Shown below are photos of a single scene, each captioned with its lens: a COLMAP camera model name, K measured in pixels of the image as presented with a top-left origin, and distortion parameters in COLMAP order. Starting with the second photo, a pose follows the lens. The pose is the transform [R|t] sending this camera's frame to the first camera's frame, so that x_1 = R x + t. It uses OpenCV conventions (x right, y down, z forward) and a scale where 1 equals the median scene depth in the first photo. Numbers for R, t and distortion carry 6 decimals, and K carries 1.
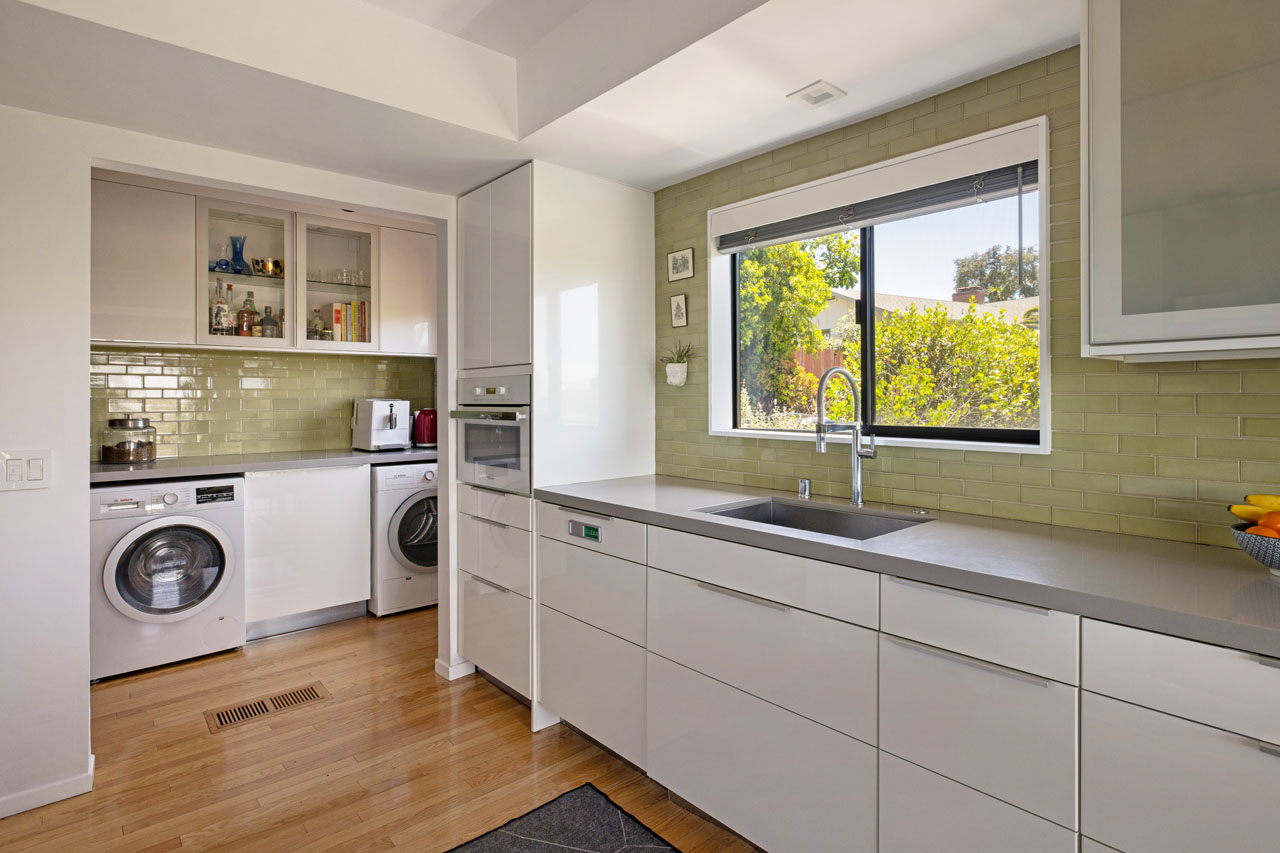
lens RADIAL K [[645.7, 0, 634.0], [0, 645.7, 423.7], [0, 0, 1]] dist [-0.013178, 0.001395]
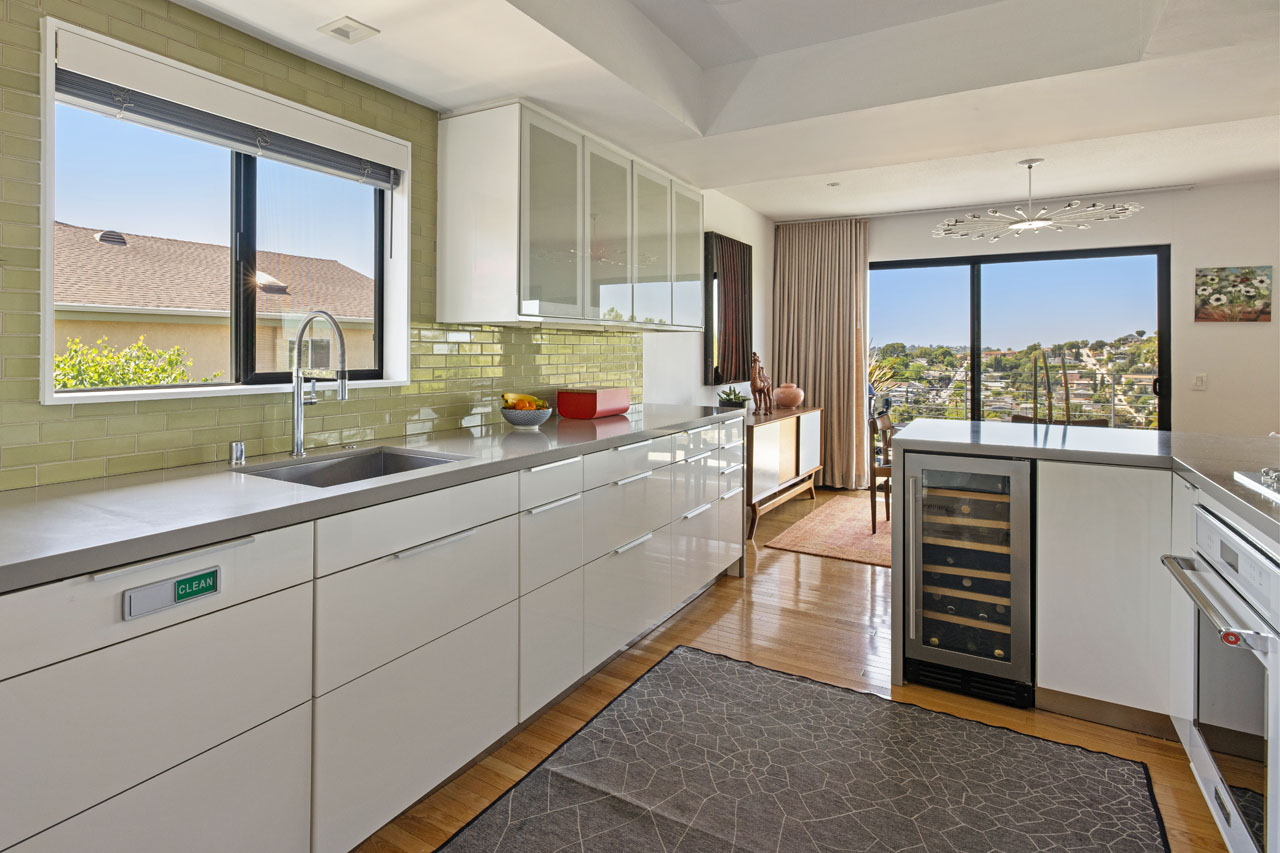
lens RADIAL K [[645.7, 0, 679.6], [0, 645.7, 346.0], [0, 0, 1]] dist [-0.013178, 0.001395]
pose [[-0.368353, -0.005683, 0.929669, -1.447736], [0.024237, 0.999583, 0.015713, -0.072159], [-0.929370, 0.028320, -0.368061, 1.607575]]
